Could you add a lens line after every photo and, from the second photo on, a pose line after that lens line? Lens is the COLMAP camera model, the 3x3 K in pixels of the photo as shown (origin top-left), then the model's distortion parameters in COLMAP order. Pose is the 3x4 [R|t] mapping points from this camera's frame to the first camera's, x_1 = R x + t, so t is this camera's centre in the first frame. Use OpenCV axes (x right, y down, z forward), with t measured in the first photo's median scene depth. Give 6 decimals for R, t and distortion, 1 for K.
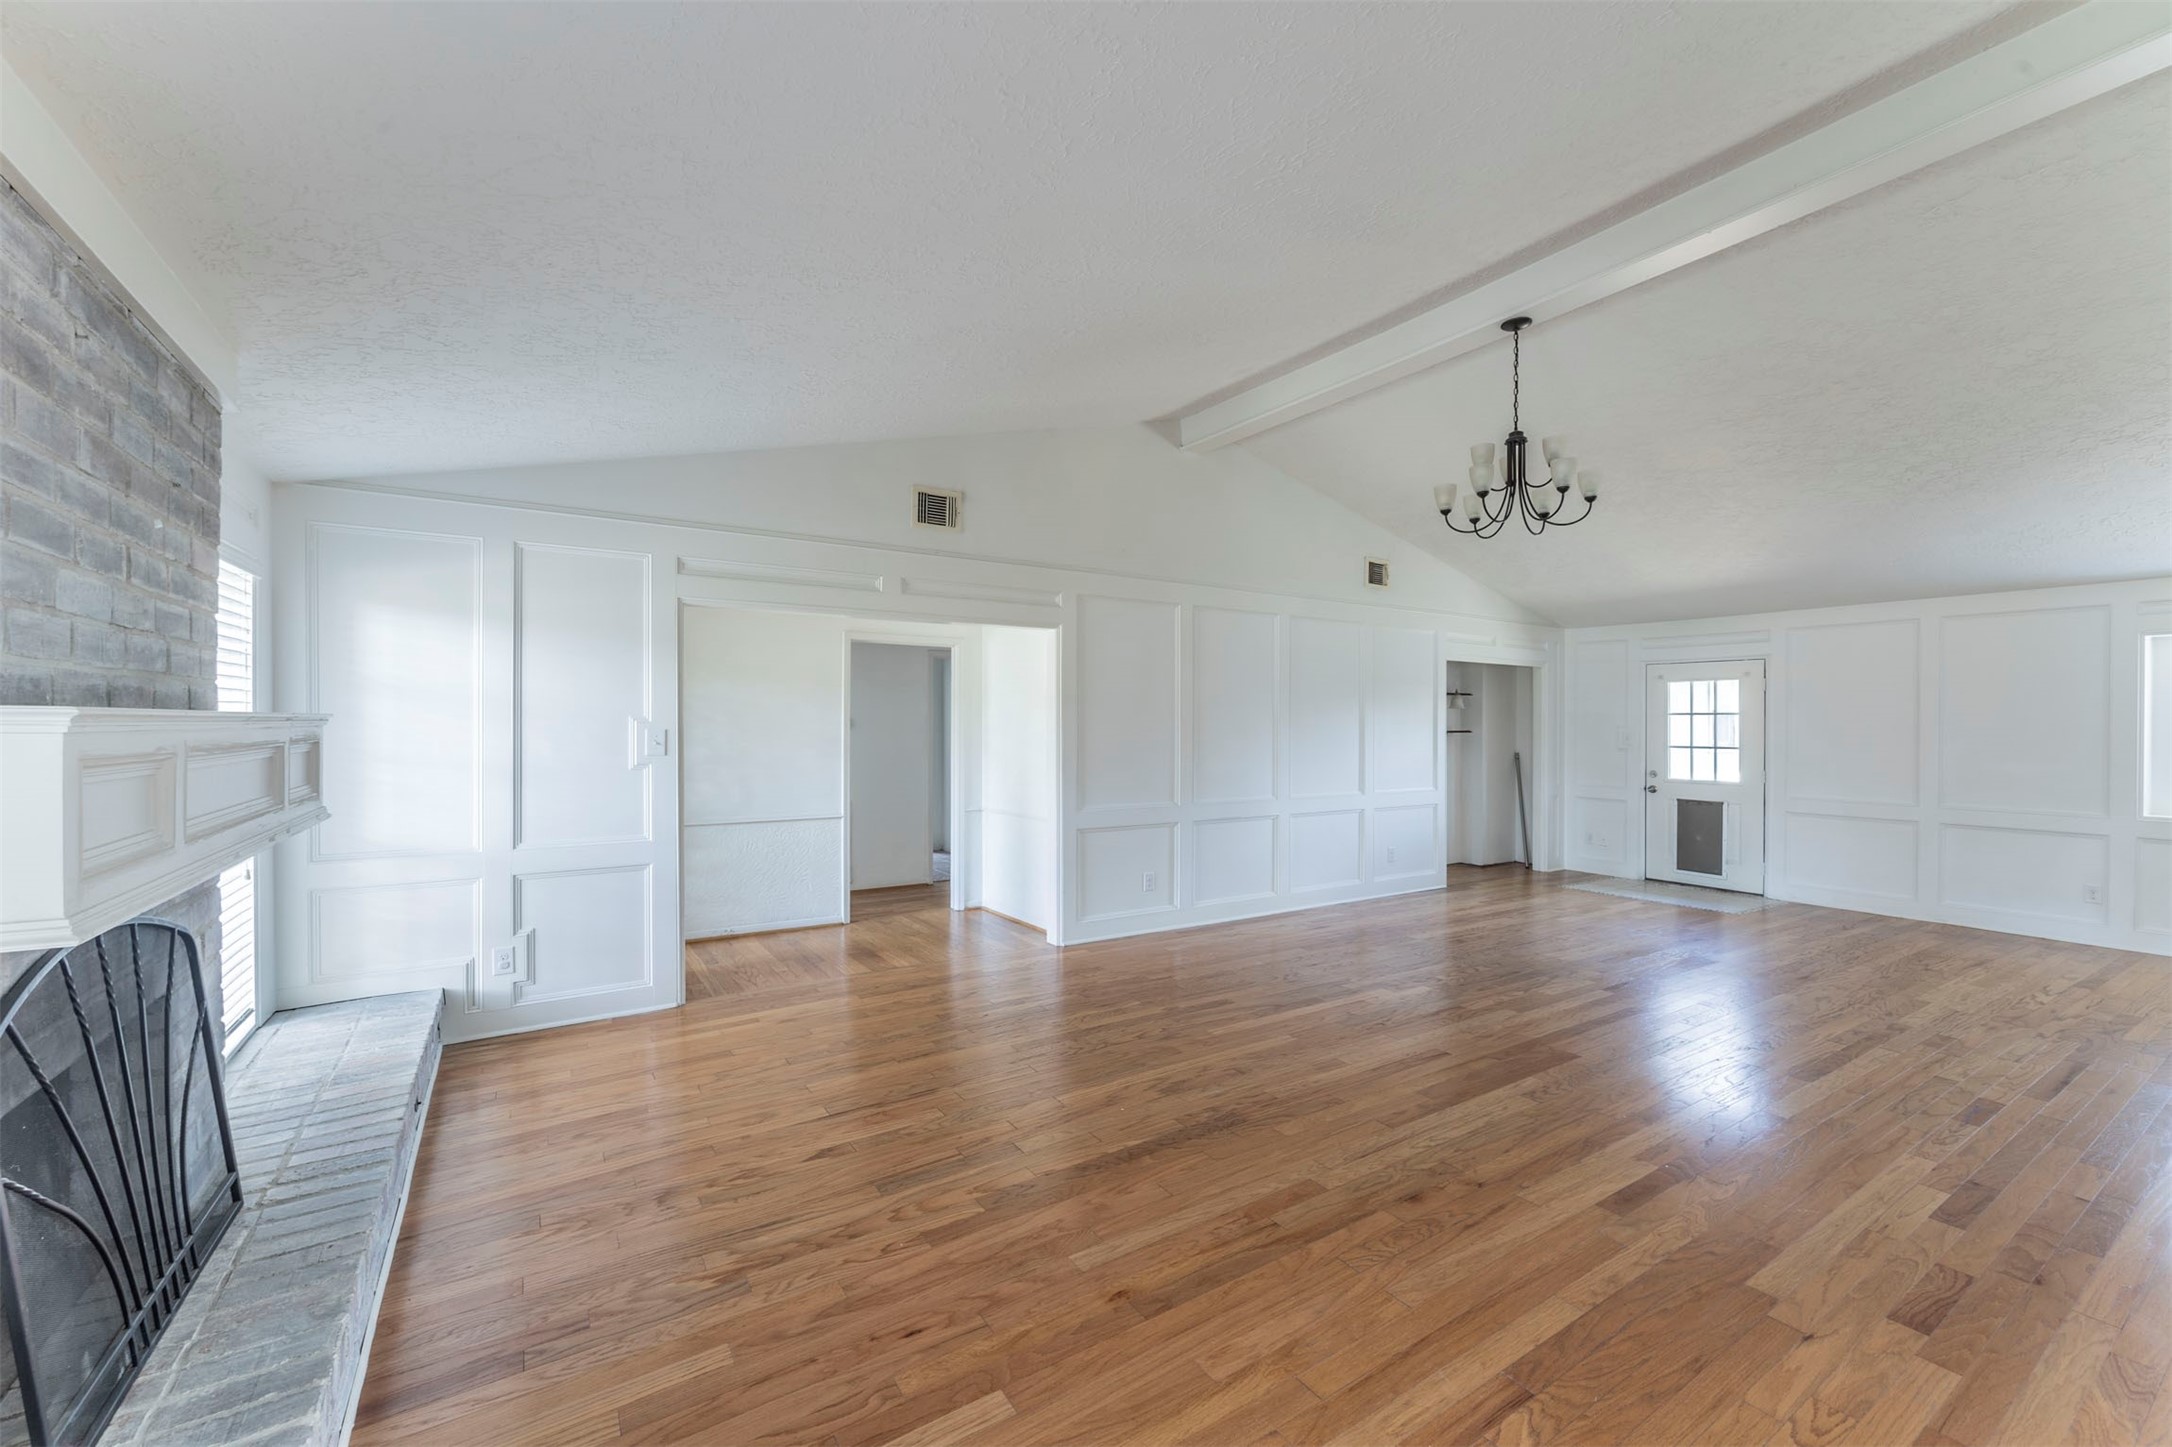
lens RADIAL K [[849.3, 0, 1078.7], [0, 849.3, 728.6], [0, 0, 1]] dist [-0.000836, -0.000196]
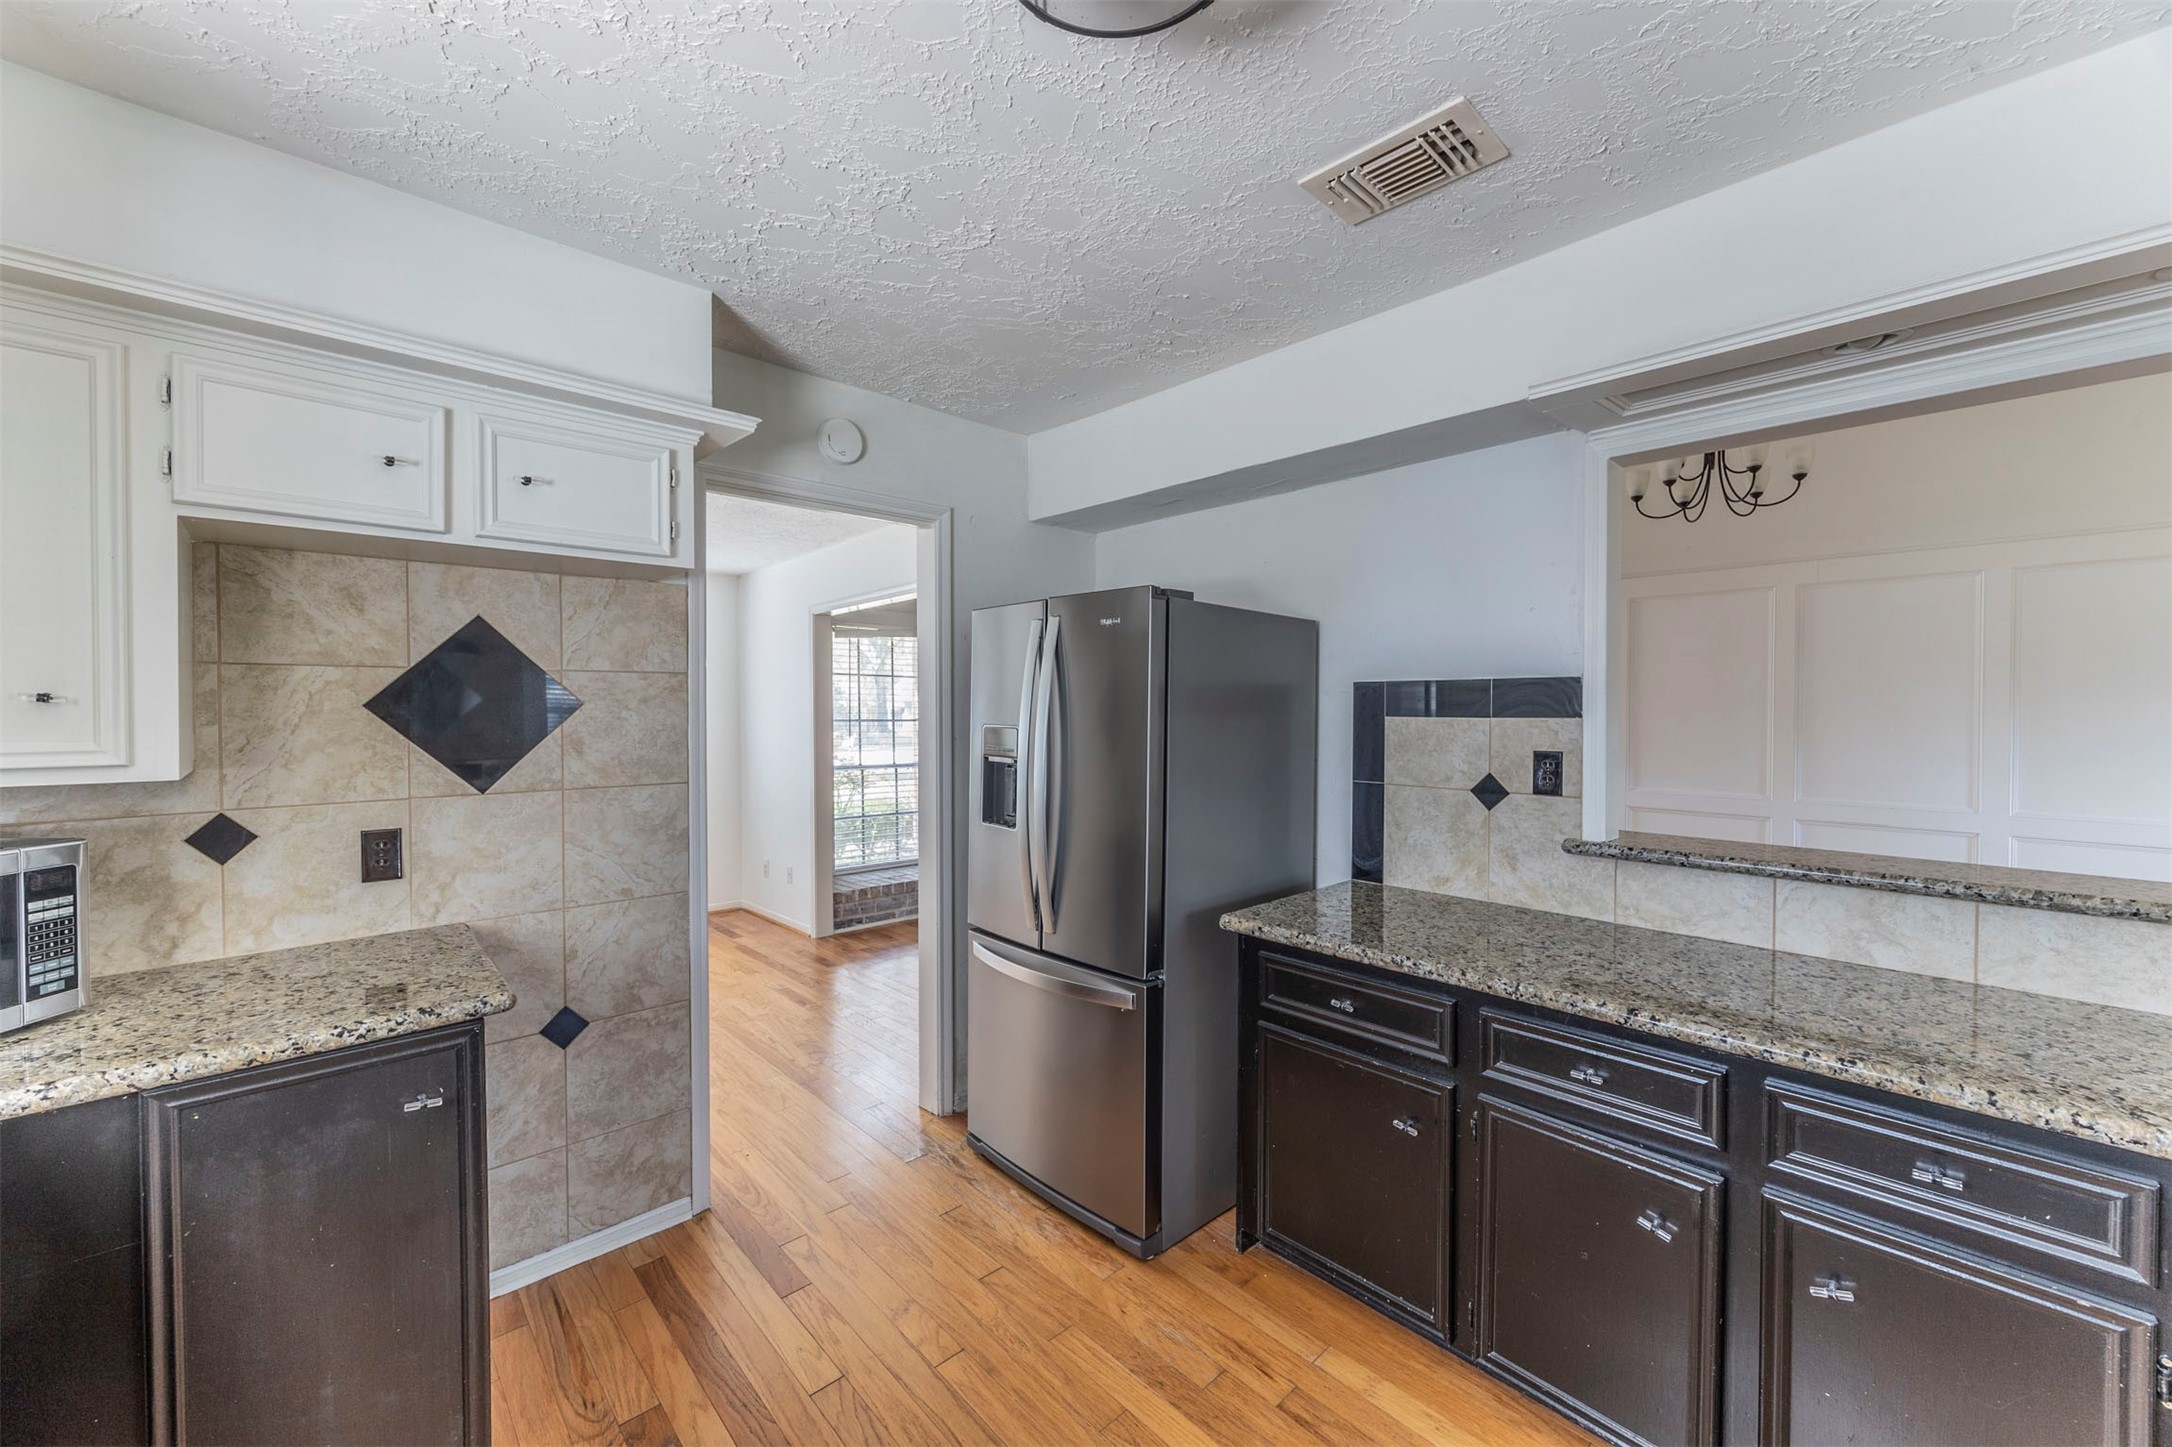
lens RADIAL K [[844.9, 0, 1068.1], [0, 844.9, 717.3], [0, 0, 1]] dist [-0.001119, -0.000131]
pose [[0.192740, 0.008865, -0.981210, 1.226784], [-0.006334, 0.999950, 0.007790, 0.000163], [0.981229, 0.004713, 0.192787, 0.109527]]
